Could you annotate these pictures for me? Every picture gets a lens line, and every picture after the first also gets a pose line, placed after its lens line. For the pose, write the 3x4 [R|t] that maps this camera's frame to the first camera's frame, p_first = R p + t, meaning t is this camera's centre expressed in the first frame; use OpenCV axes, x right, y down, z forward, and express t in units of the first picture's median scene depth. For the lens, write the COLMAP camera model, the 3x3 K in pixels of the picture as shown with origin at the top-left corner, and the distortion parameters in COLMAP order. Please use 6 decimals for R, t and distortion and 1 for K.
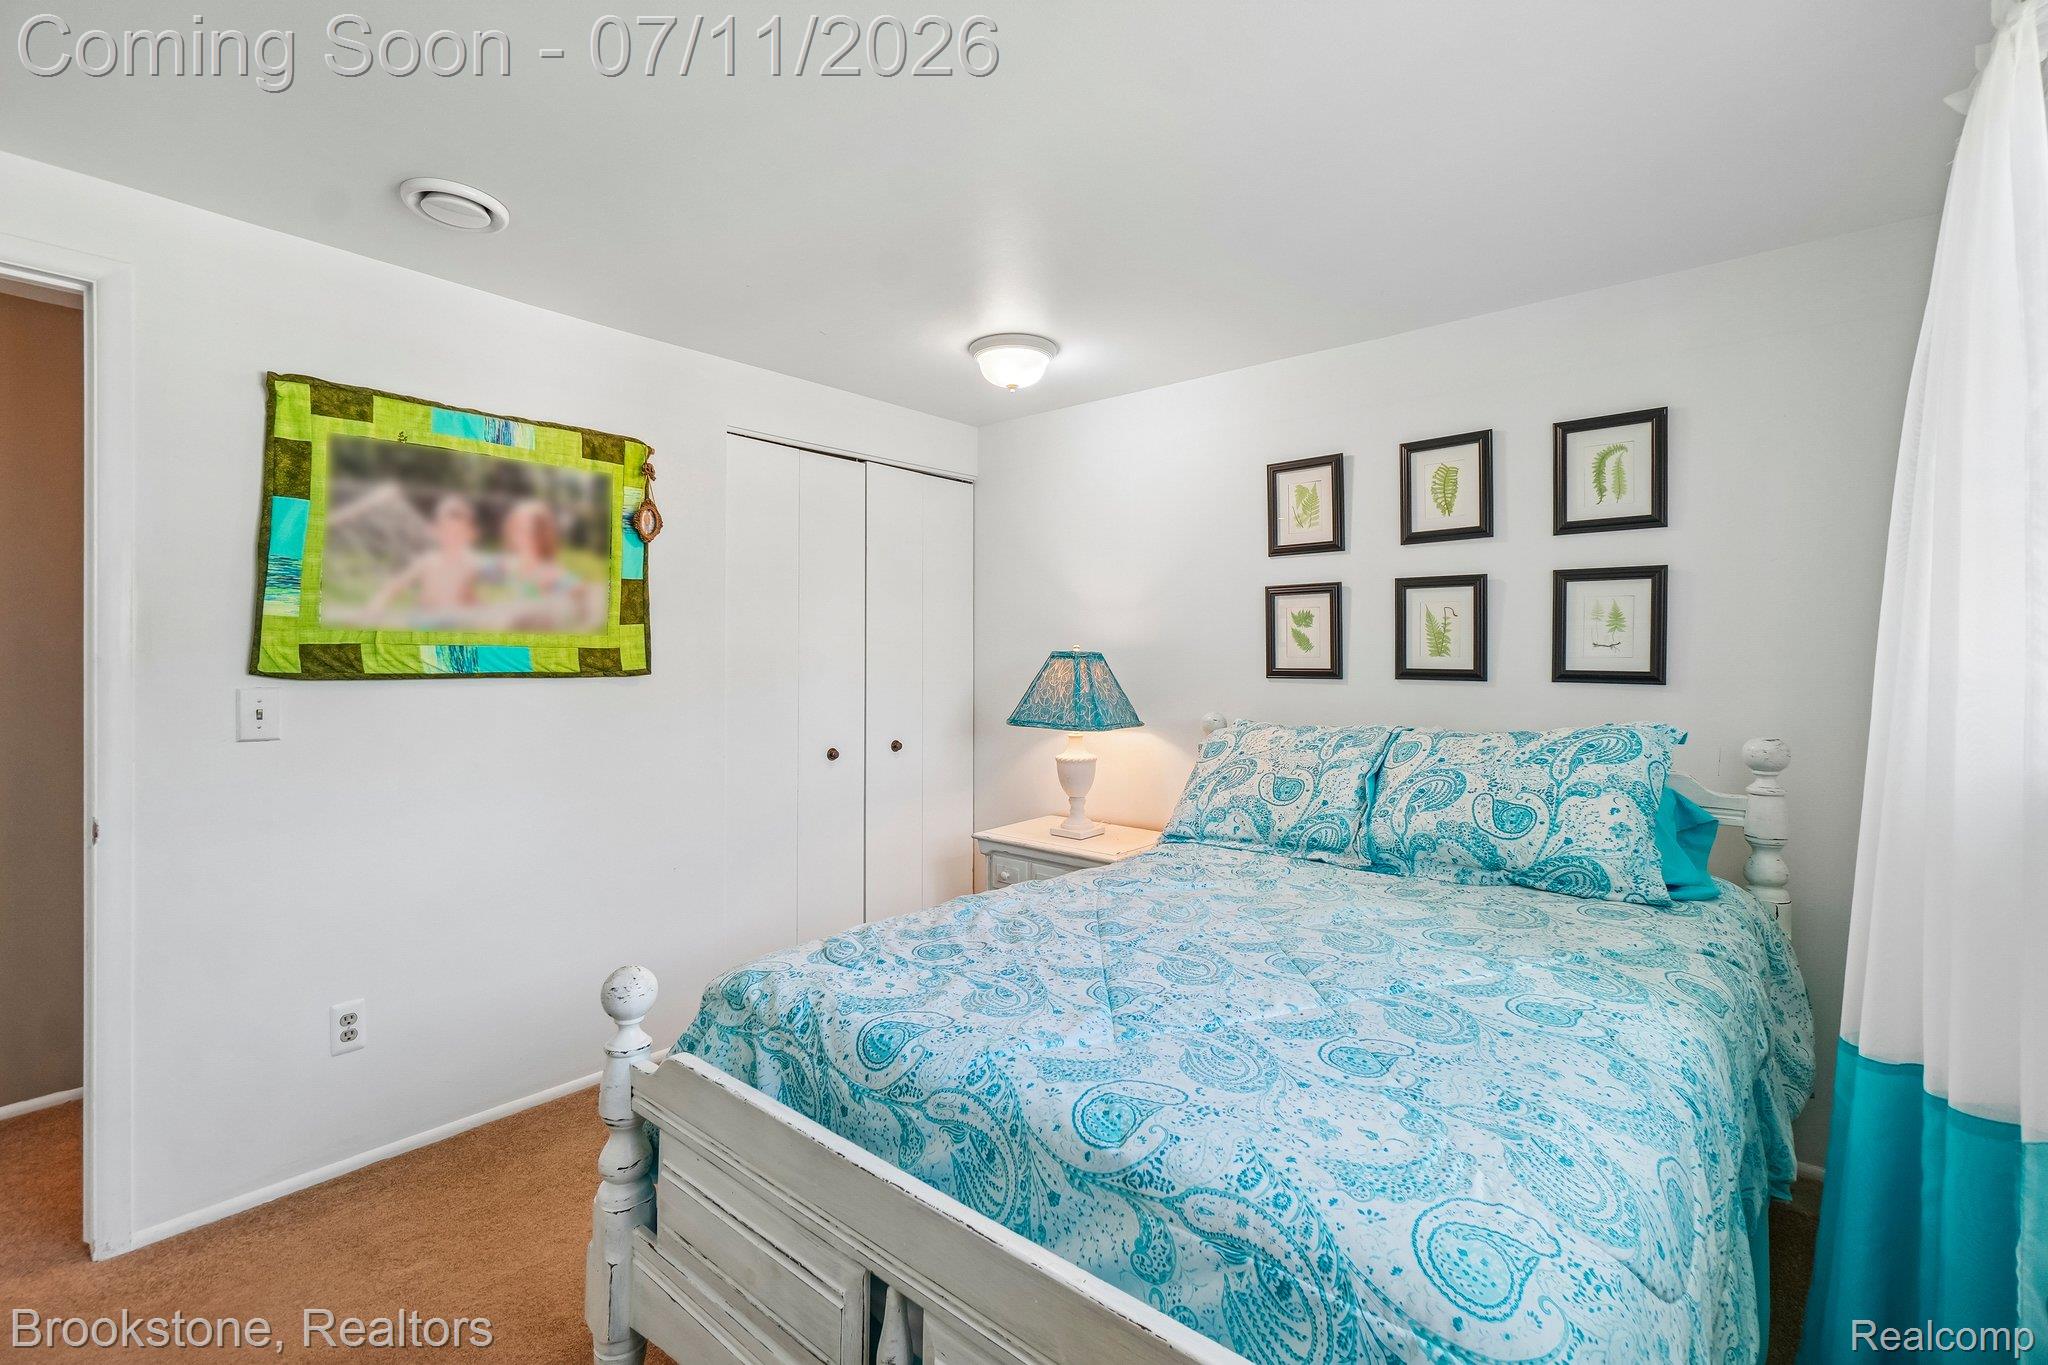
lens RADIAL K [[899.9, 0, 1036.8], [0, 899.9, 676.9], [0, 0, 1]] dist [-0.009826, 0.000753]
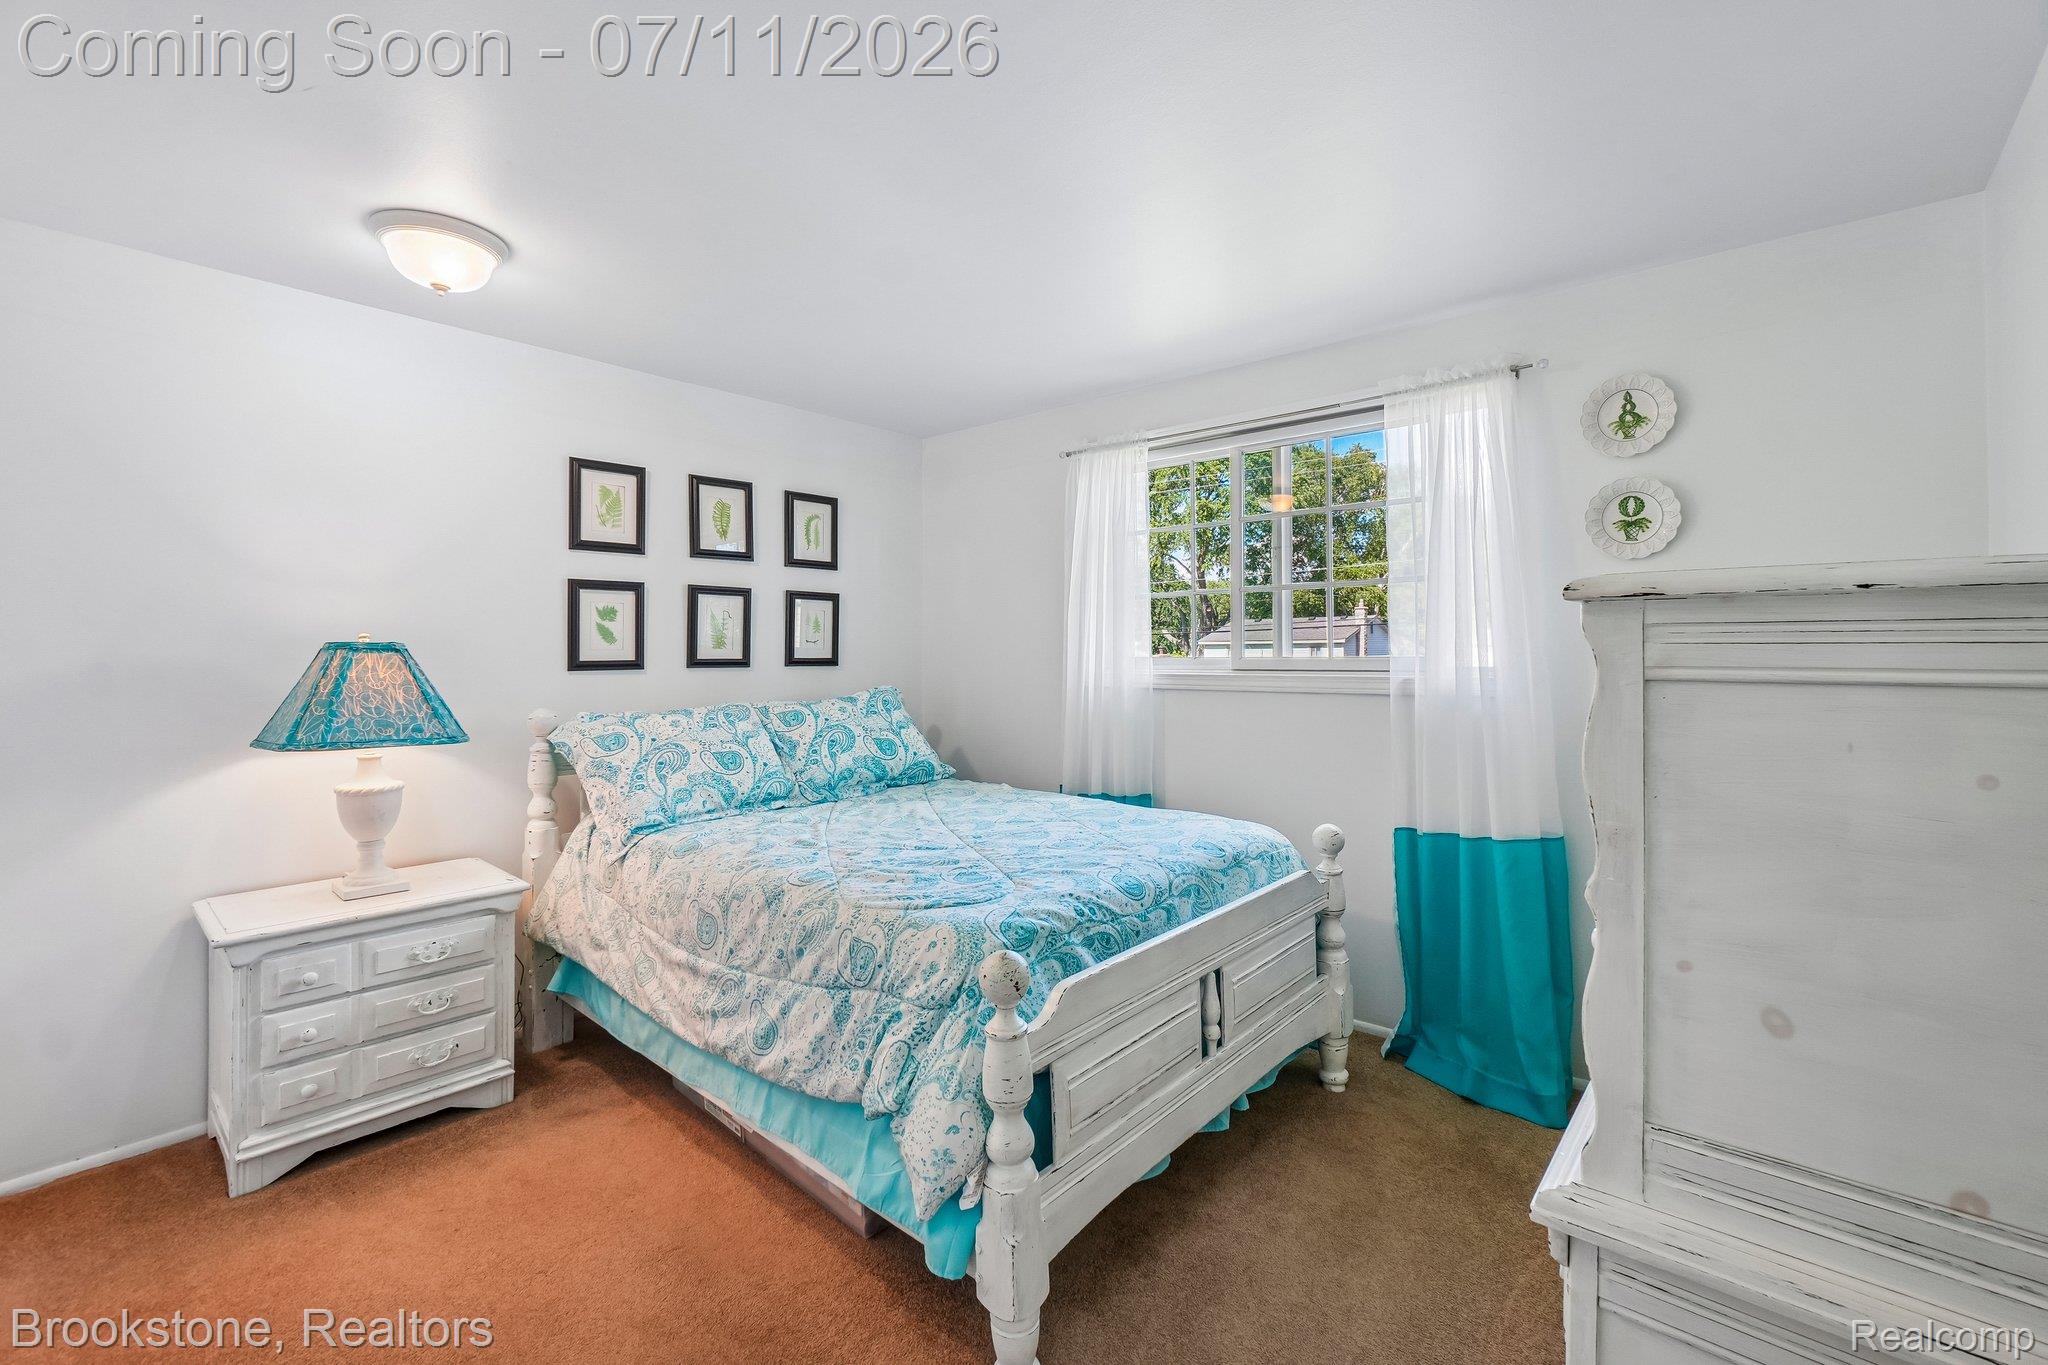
lens RADIAL K [[899.9, 0, 1041.2], [0, 899.9, 675.5], [0, 0, 1]] dist [-0.009826, 0.000753]
pose [[-0.010821, -0.025538, 0.999615, -0.833997], [0.029687, 0.999225, 0.025849, -0.004521], [-0.999501, 0.029955, -0.010055, 0.553759]]
